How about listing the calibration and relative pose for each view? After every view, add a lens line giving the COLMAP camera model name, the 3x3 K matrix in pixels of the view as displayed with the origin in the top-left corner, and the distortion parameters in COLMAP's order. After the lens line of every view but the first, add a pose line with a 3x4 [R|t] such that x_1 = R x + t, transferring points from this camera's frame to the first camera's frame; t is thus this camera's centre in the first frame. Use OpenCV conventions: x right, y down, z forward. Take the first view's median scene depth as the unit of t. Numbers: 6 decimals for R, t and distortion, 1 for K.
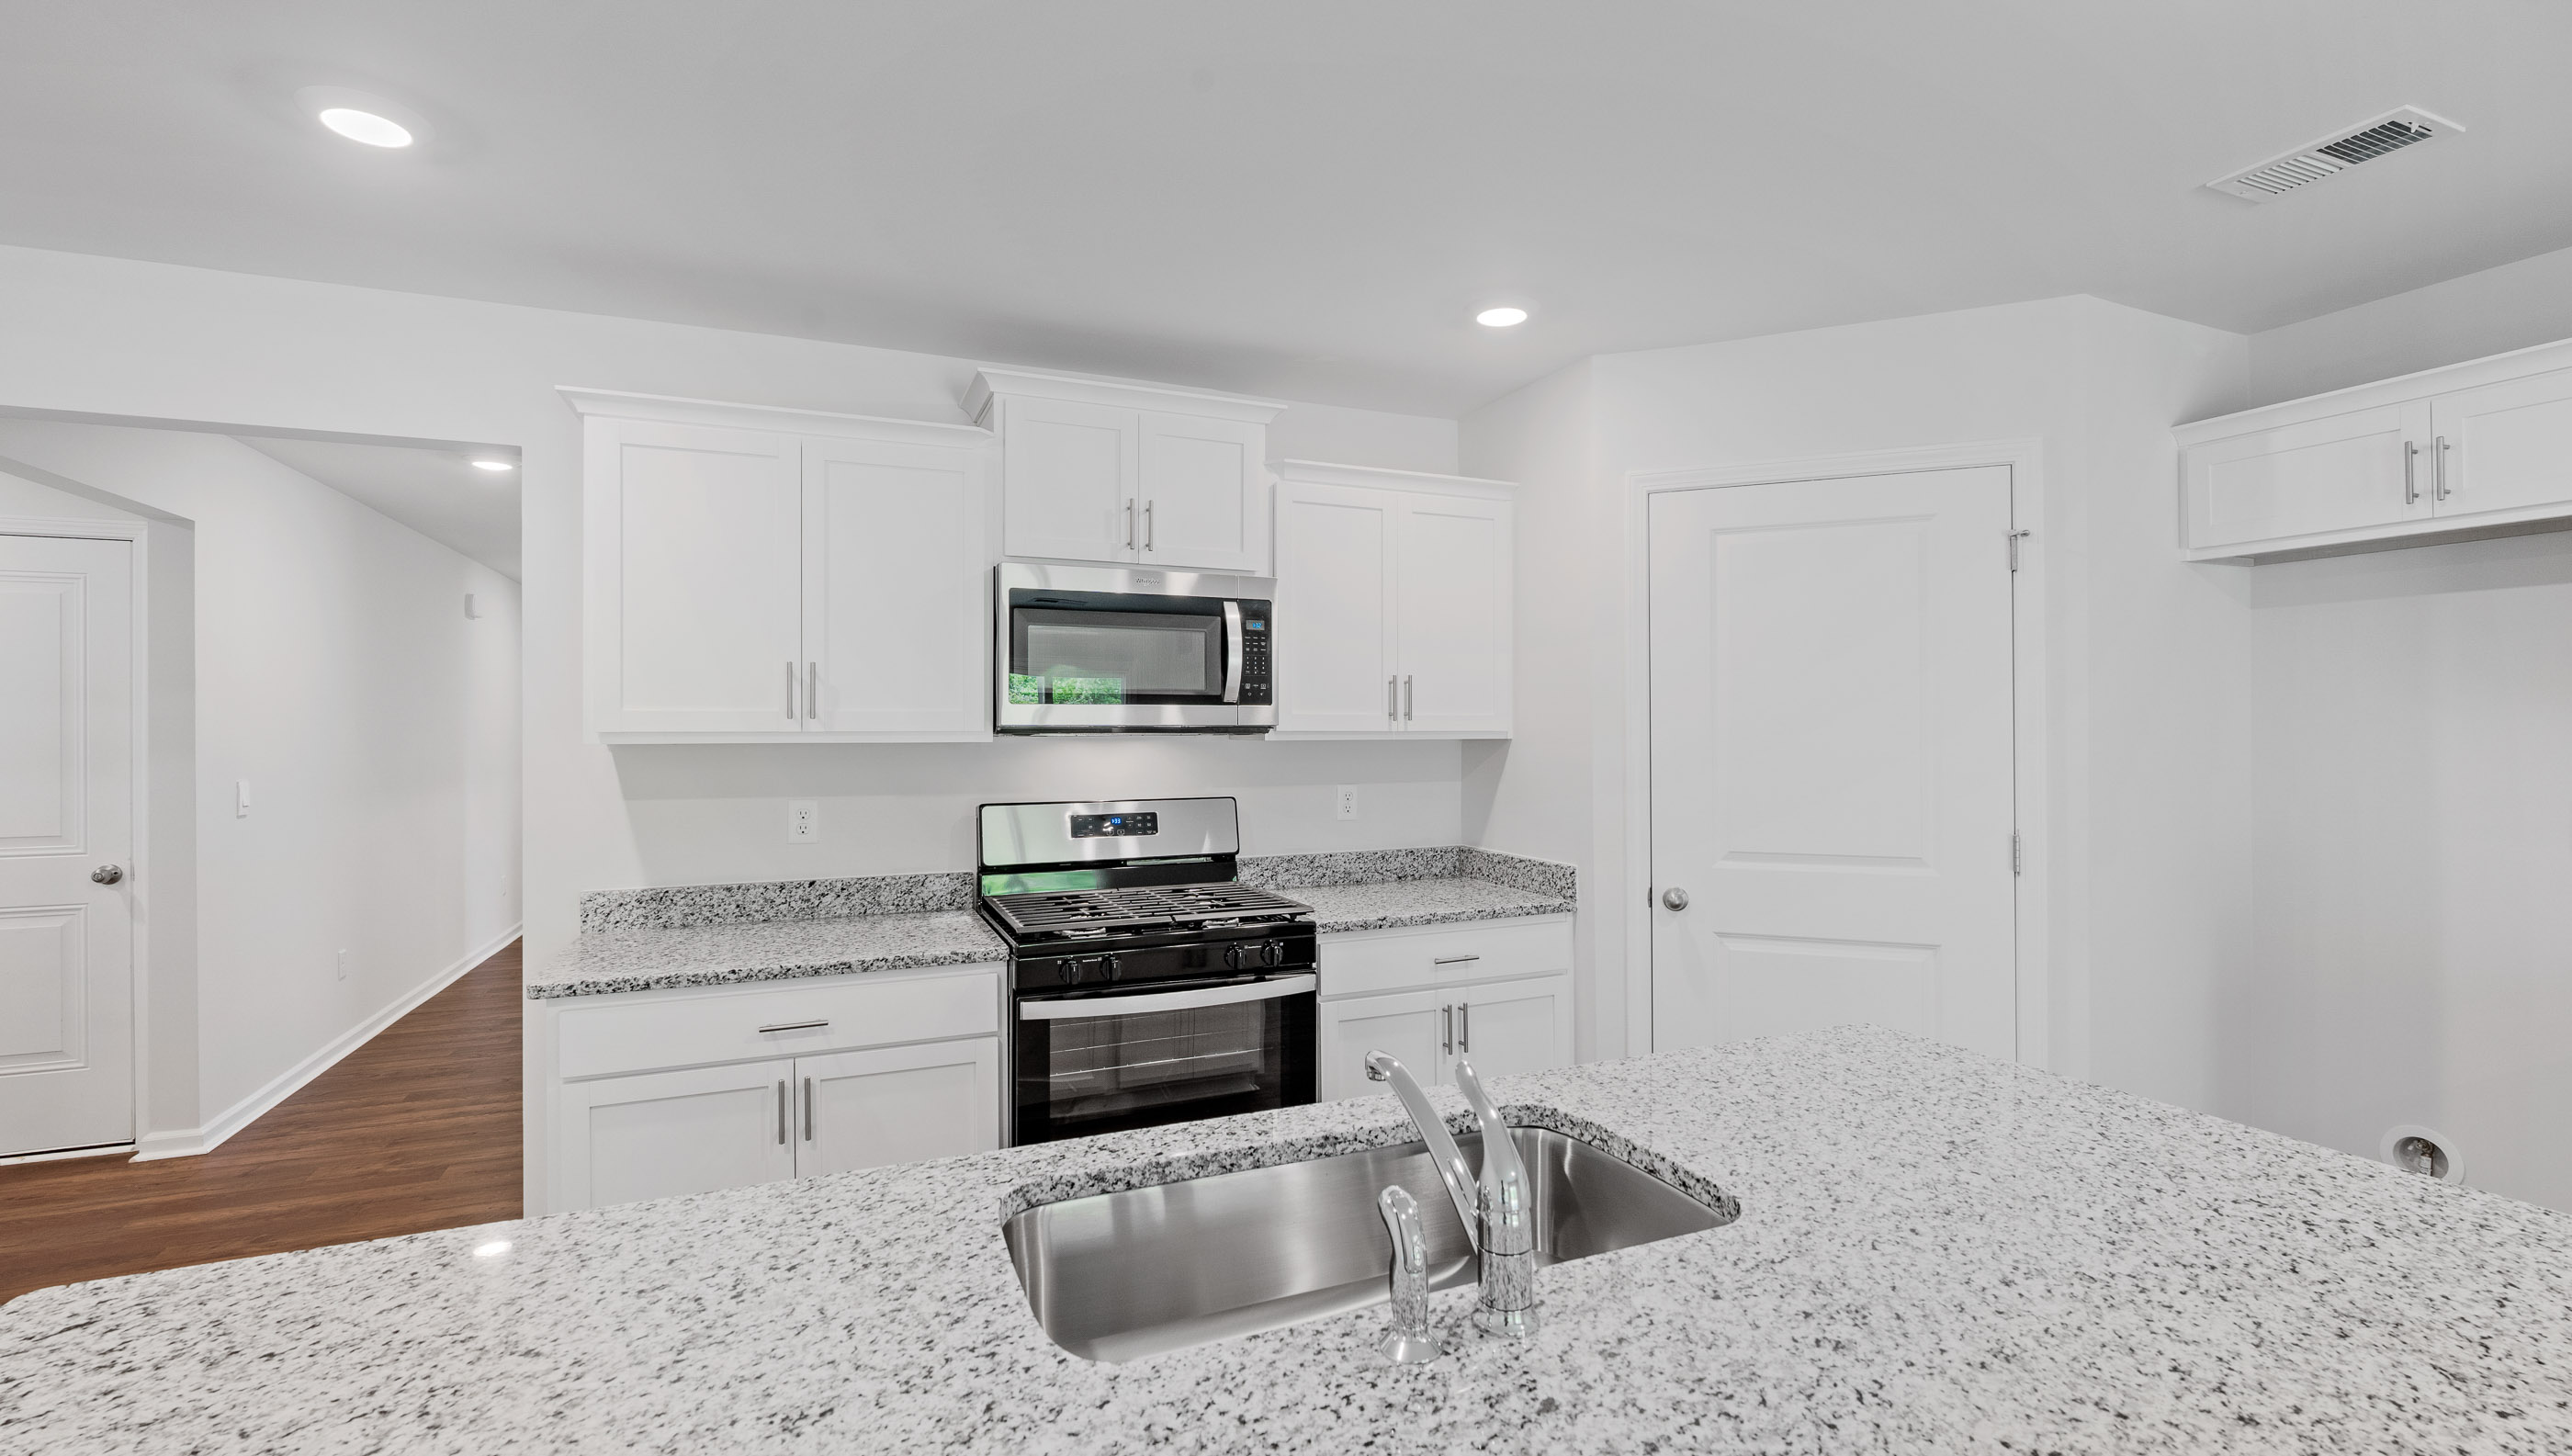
lens RADIAL K [[1100.5, 0, 1286.0], [0, 1100.5, 728.0], [0, 0, 1]] dist [-0.015275, 0.000570]
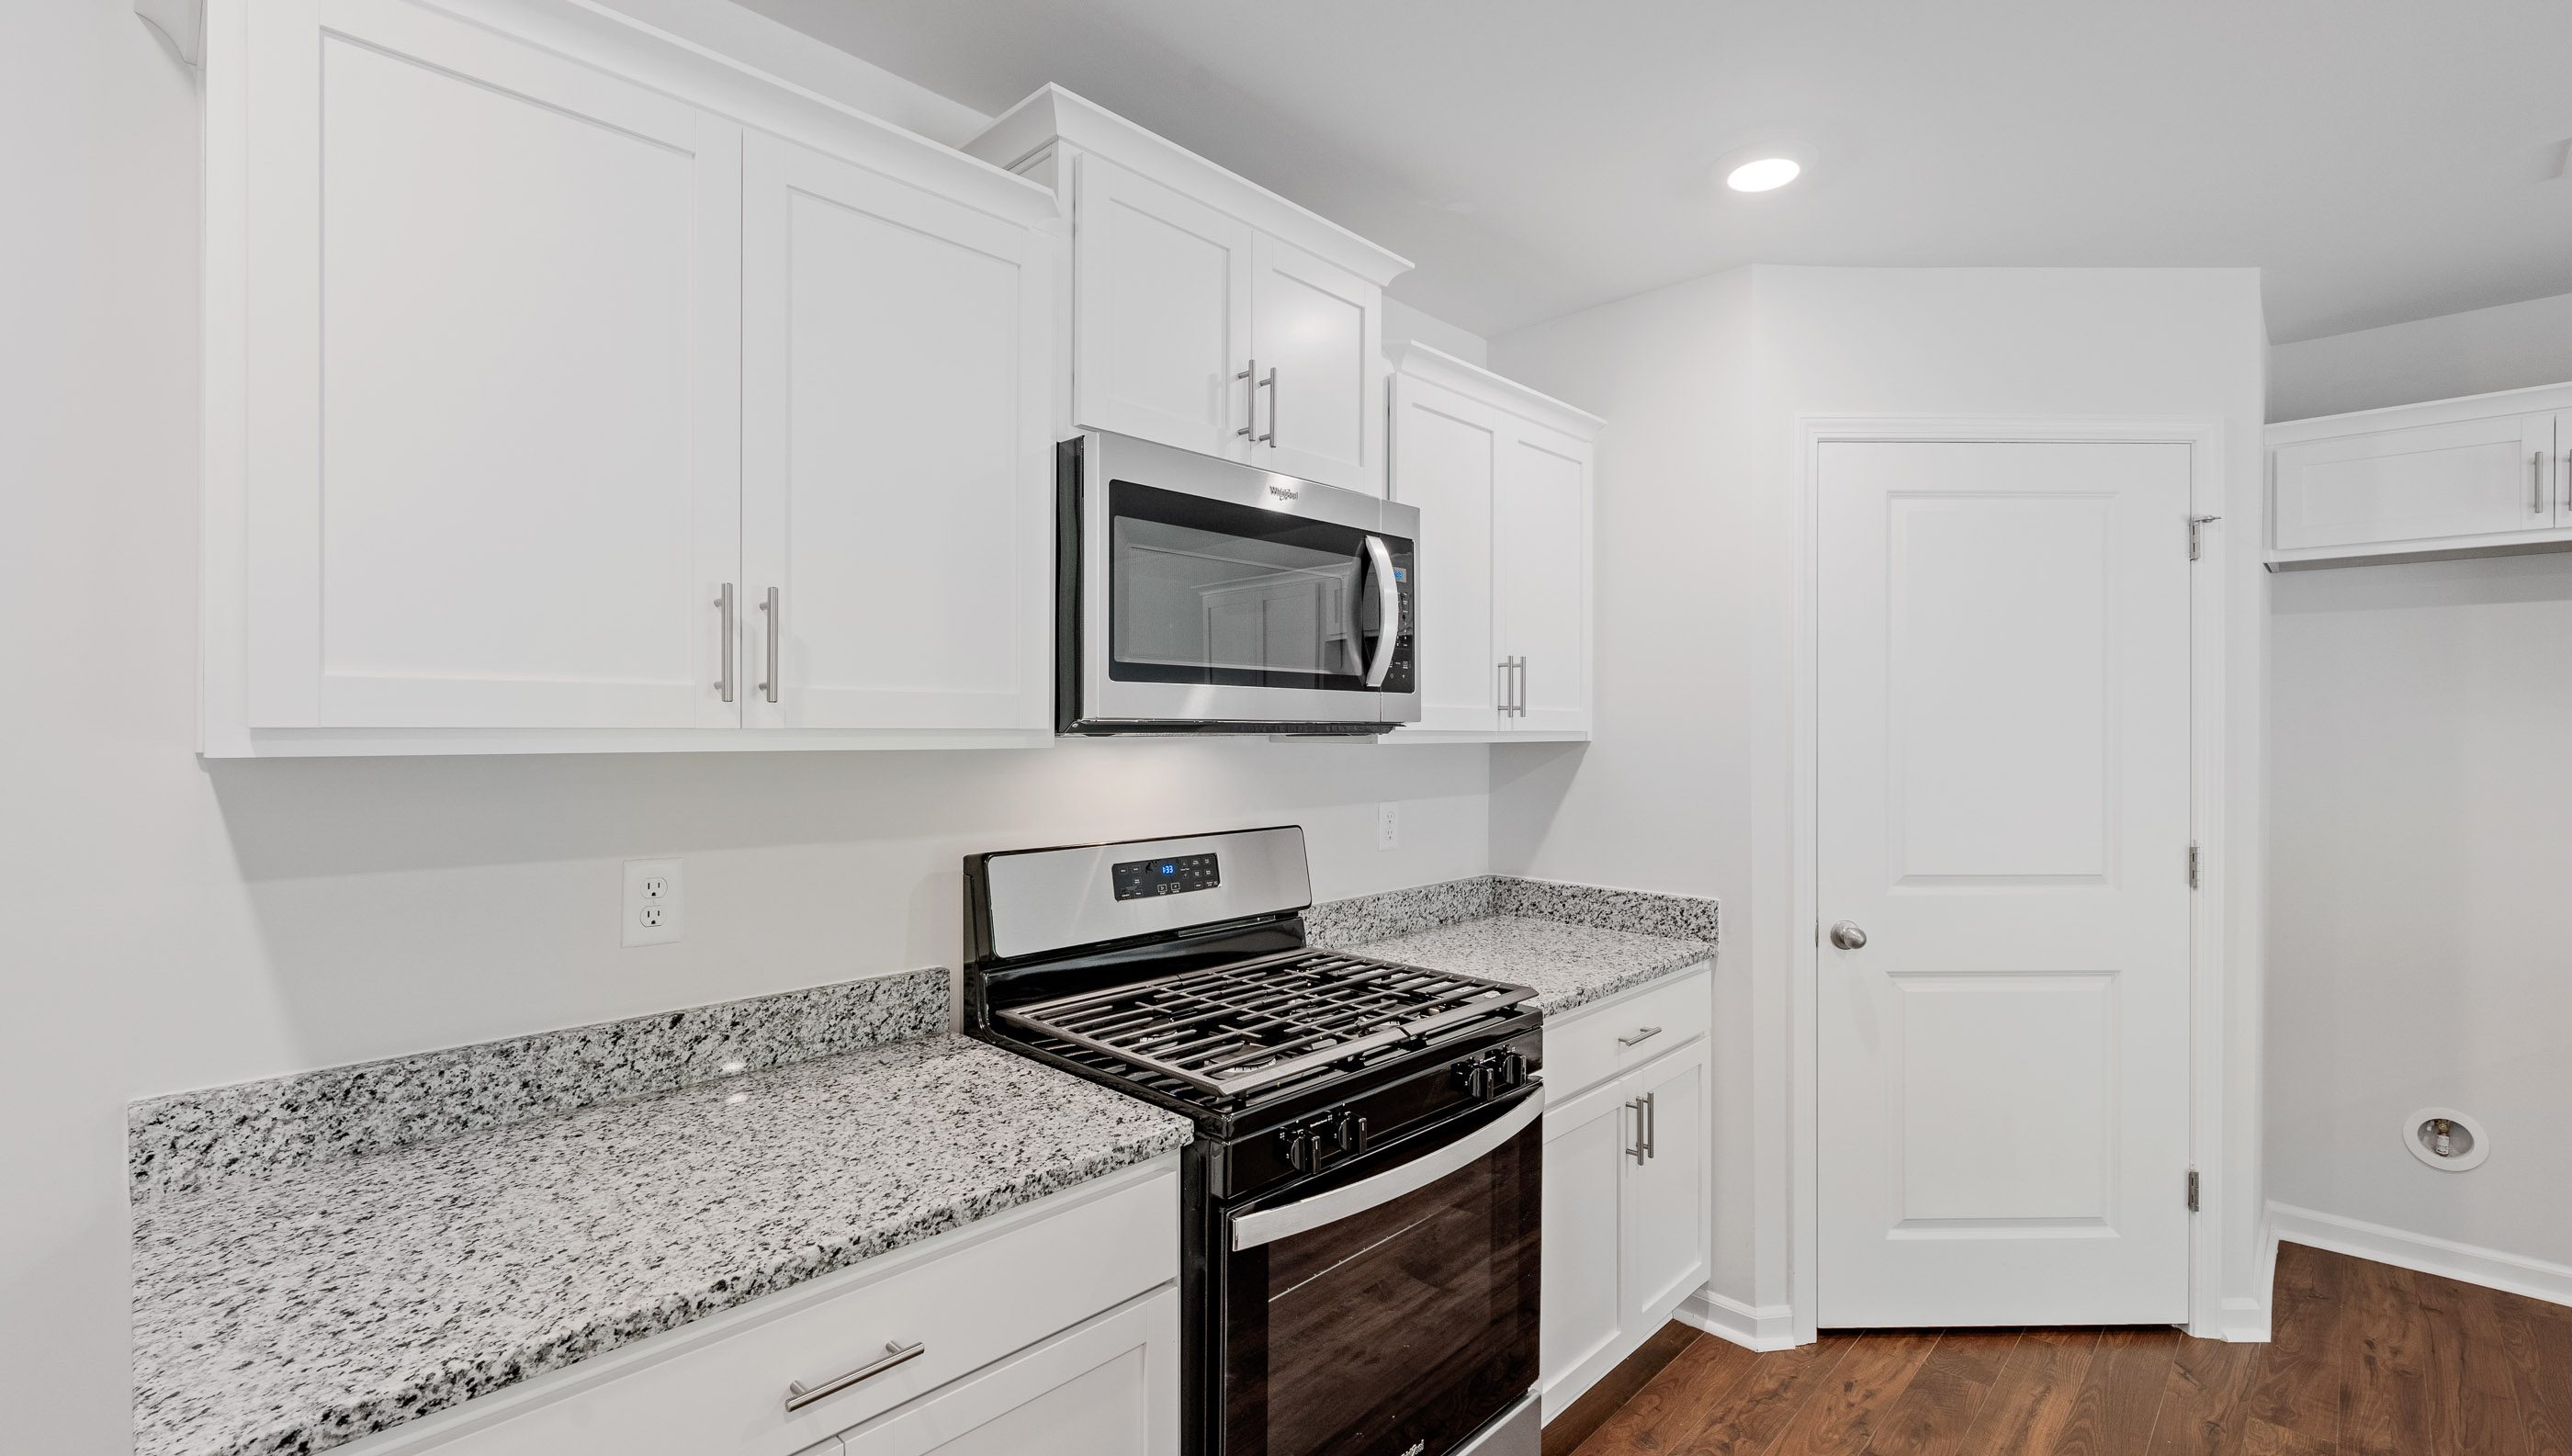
lens RADIAL K [[1110.3, 0, 1283.5], [0, 1110.3, 736.1], [0, 0, 1]] dist [-0.009813, 0.000137]
pose [[0.922095, 0.001896, 0.386958, -0.366232], [-0.005054, 0.999962, 0.007144, 0.001998], [-0.386930, -0.008543, 0.922070, 0.402491]]
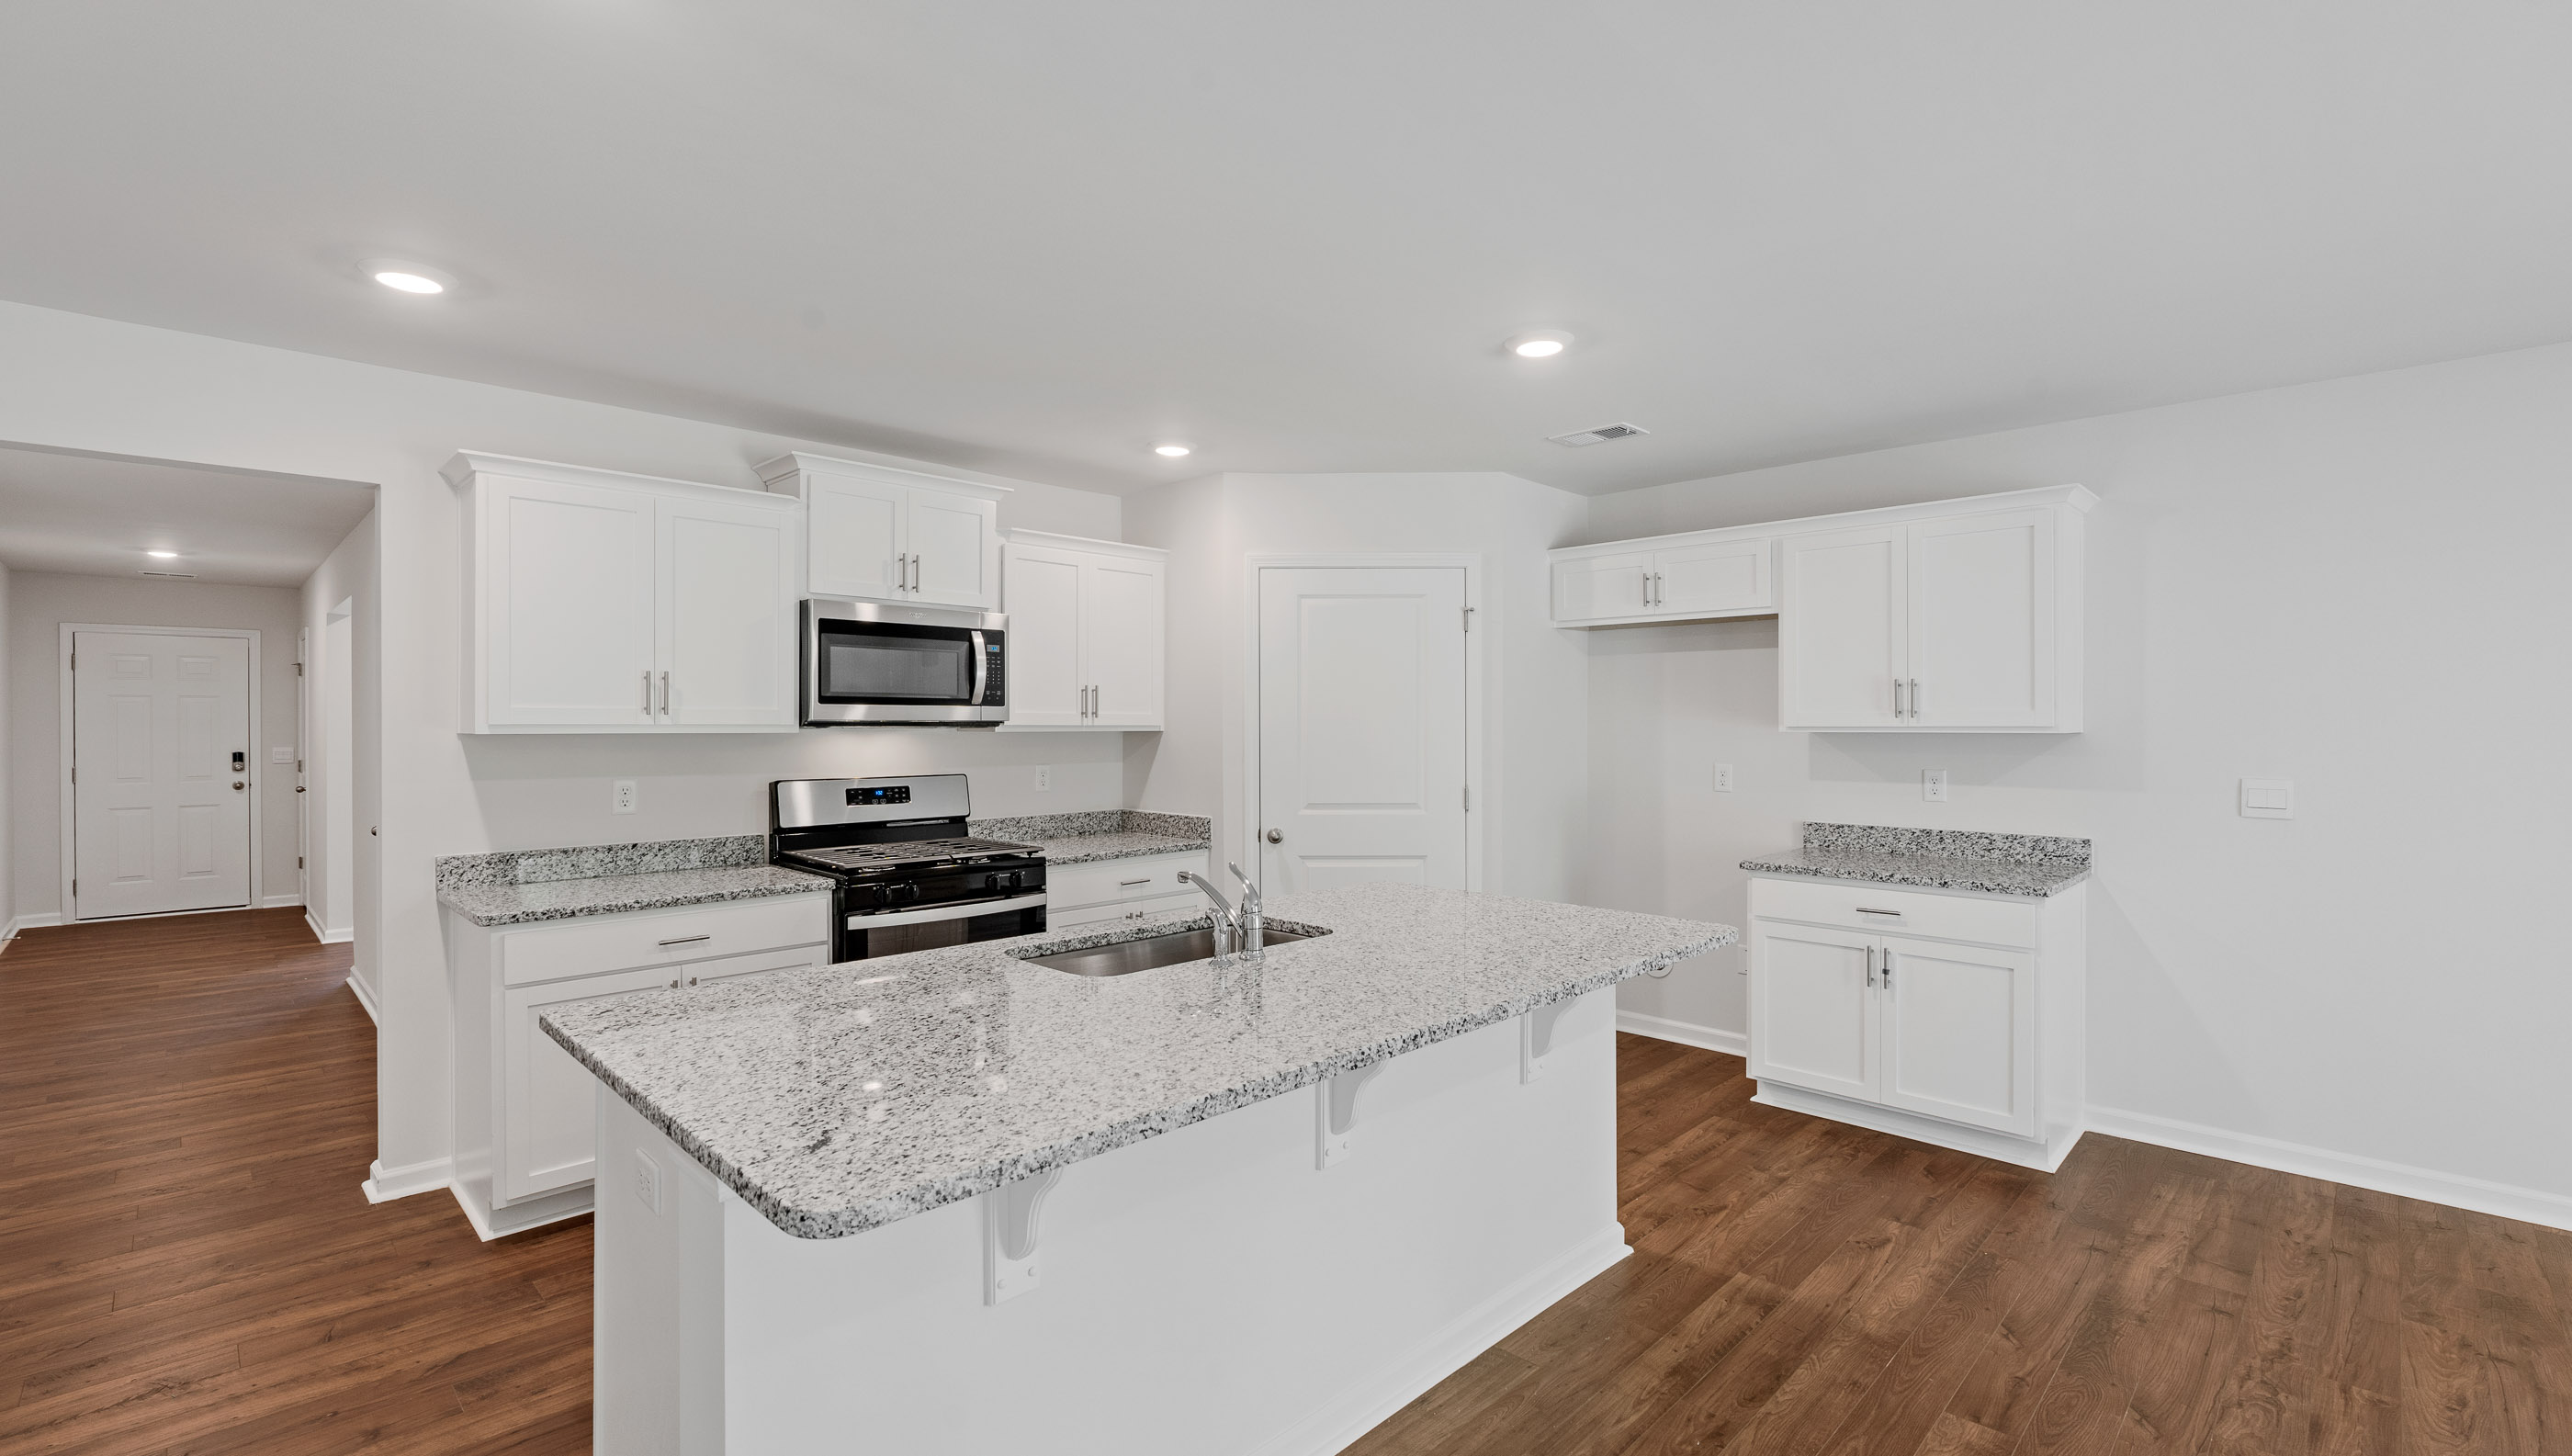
lens RADIAL K [[1100.5, 0, 1286.0], [0, 1100.5, 728.0], [0, 0, 1]] dist [-0.015275, 0.000570]
pose [[0.925435, 0.001926, 0.378901, -0.215667], [-0.003626, 0.999986, 0.003773, 0.000264], [-0.378889, -0.004866, 0.925429, -0.429273]]
